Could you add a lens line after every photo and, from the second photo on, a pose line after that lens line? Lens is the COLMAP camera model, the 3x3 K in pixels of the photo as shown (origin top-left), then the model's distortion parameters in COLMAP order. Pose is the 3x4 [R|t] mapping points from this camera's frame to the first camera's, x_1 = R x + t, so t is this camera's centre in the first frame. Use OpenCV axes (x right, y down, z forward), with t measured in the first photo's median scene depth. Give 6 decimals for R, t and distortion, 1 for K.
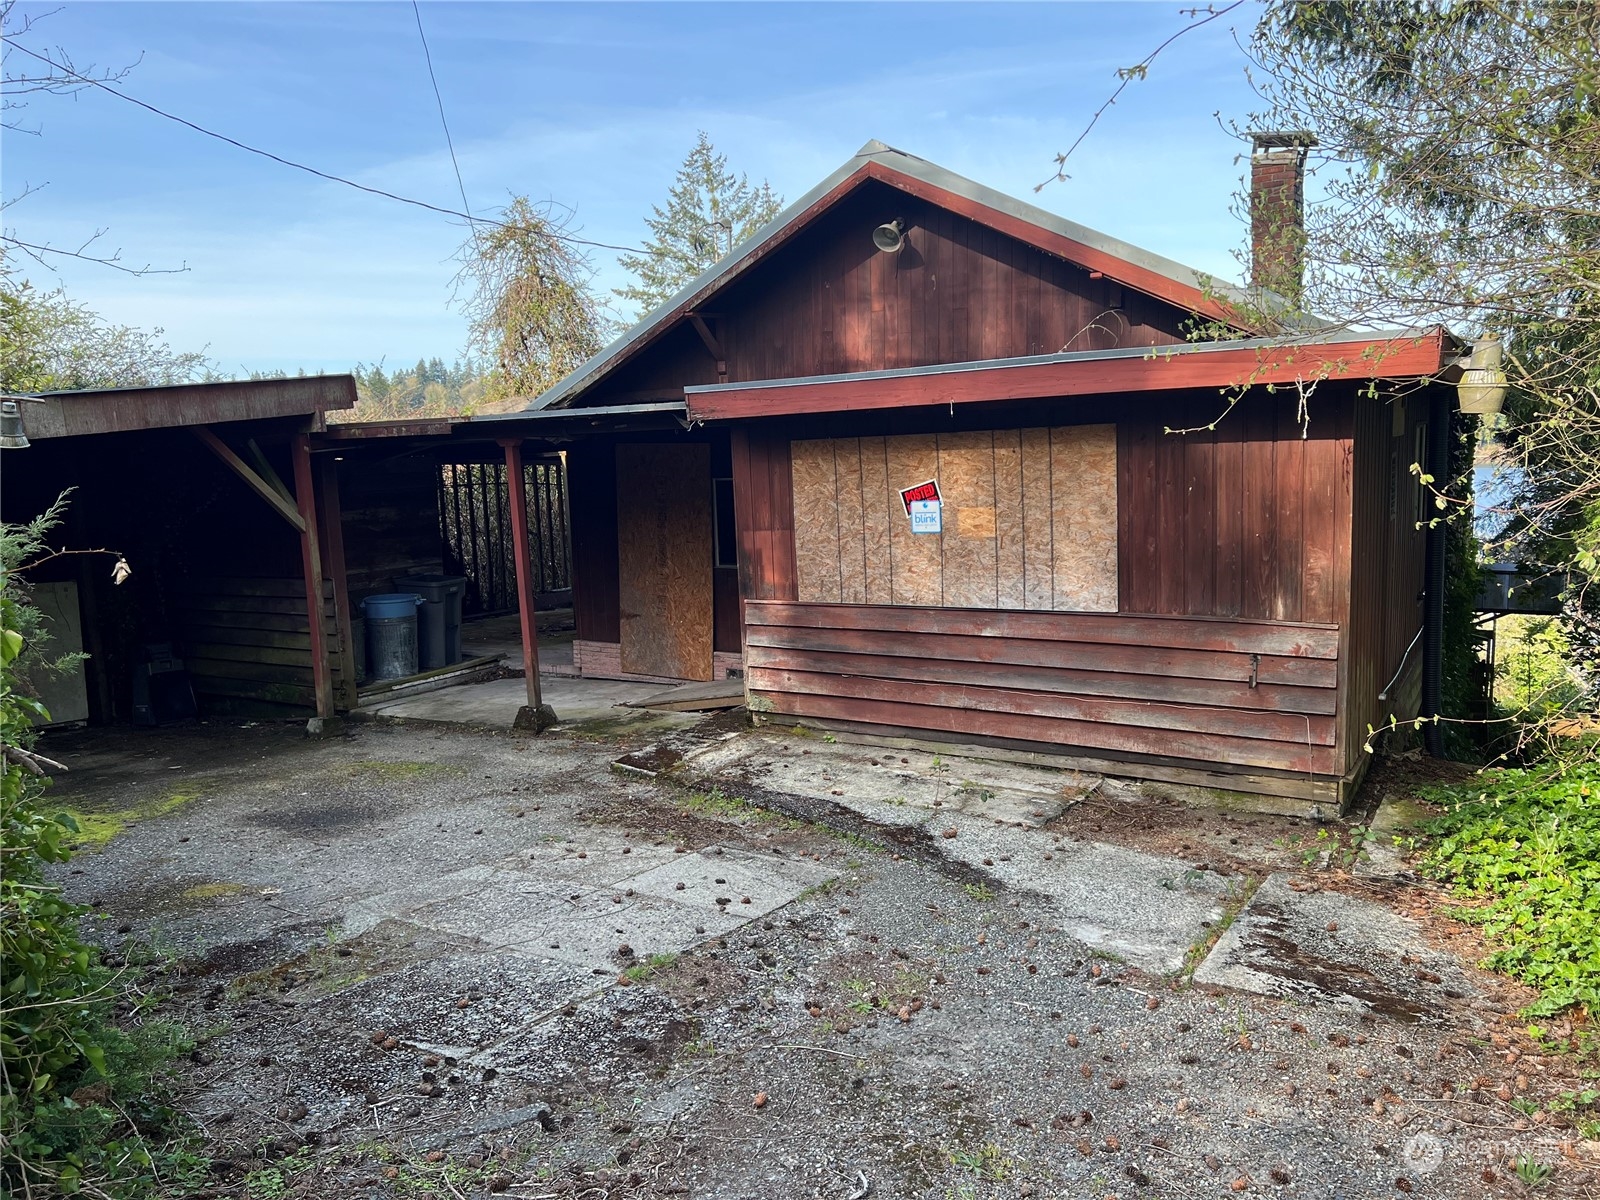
lens RADIAL K [[1206.8, 0, 800.0], [0, 1206.8, 600.0], [0, 0, 1]] dist [0.046896, -0.001378]
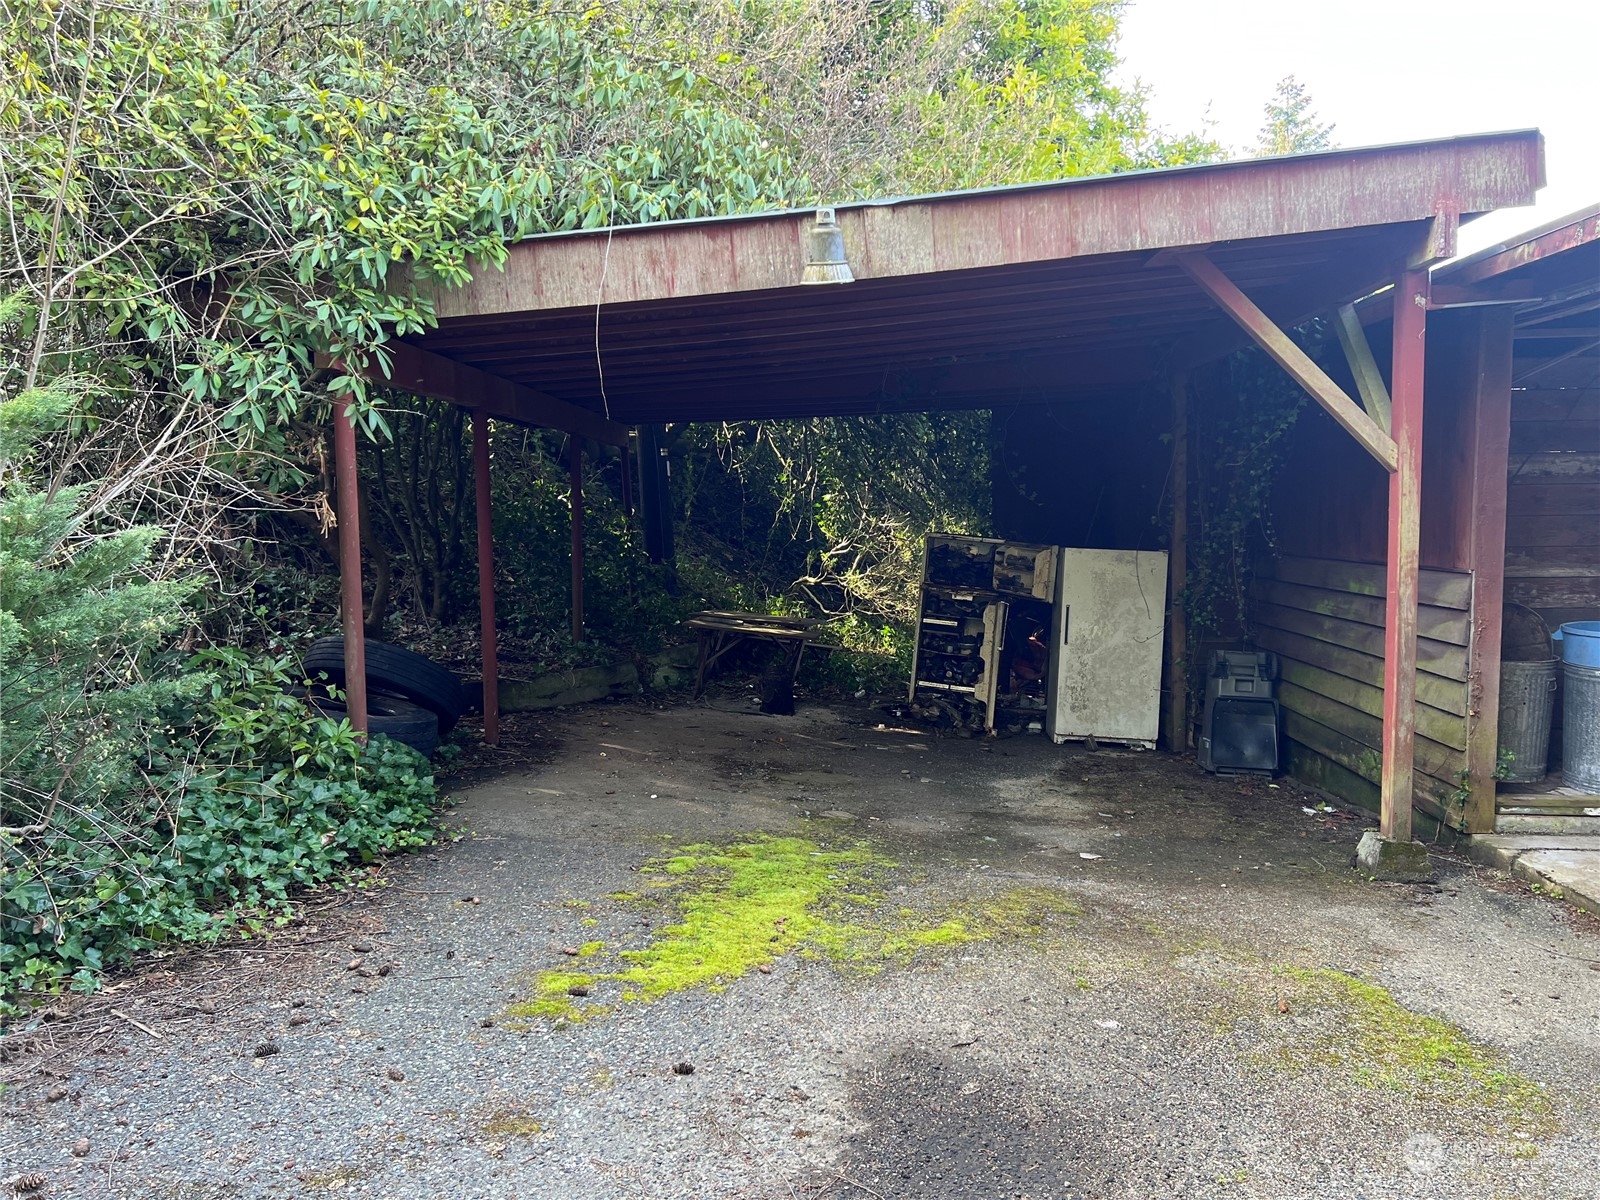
lens RADIAL K [[1206.8, 0, 800.0], [0, 1206.8, 600.0], [0, 0, 1]] dist [0.046896, -0.001378]
pose [[0.490105, 0.108519, -0.864882, -0.101987], [-0.123214, 0.990882, 0.054507, 0.000976], [0.862911, 0.079851, 0.499008, 0.660309]]
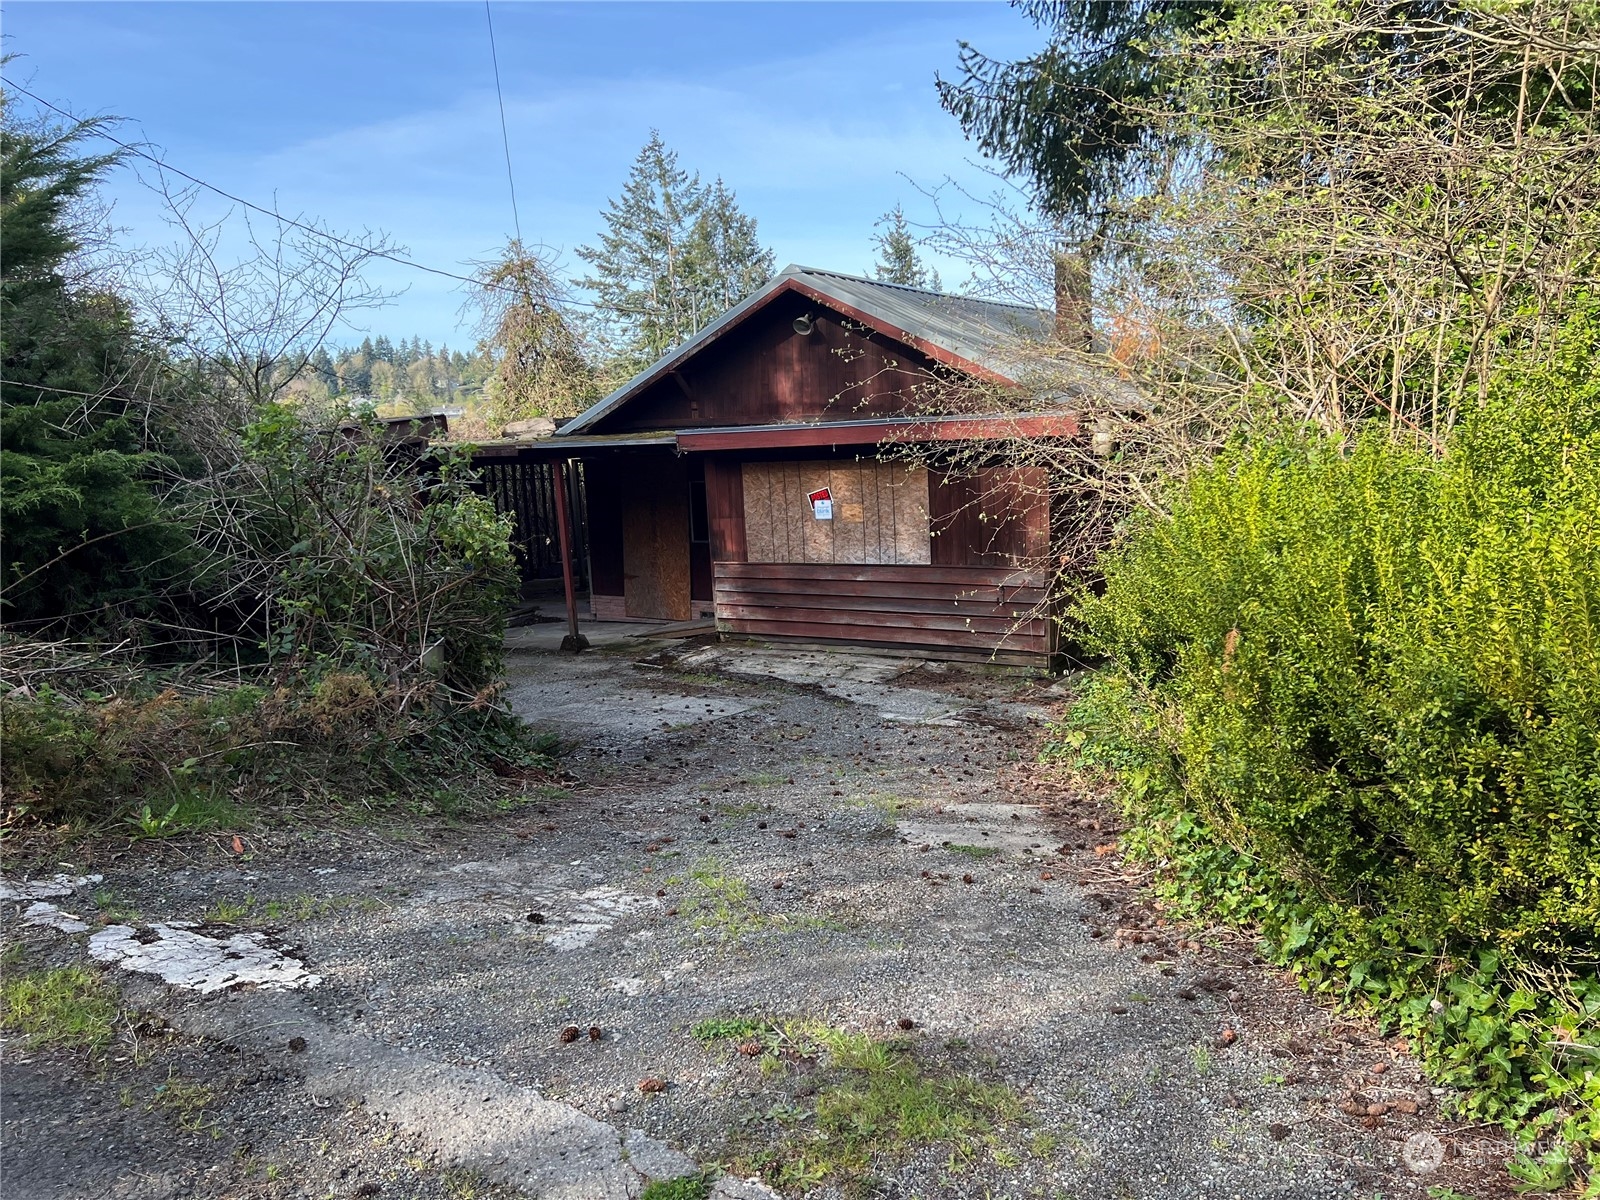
lens RADIAL K [[1206.8, 0, 800.0], [0, 1206.8, 600.0], [0, 0, 1]] dist [0.046896, -0.001378]
pose [[0.999214, -0.013467, 0.037283, 0.007928], [0.012738, 0.999724, 0.019729, 0.021536], [-0.037538, -0.019239, 0.999110, -0.637175]]
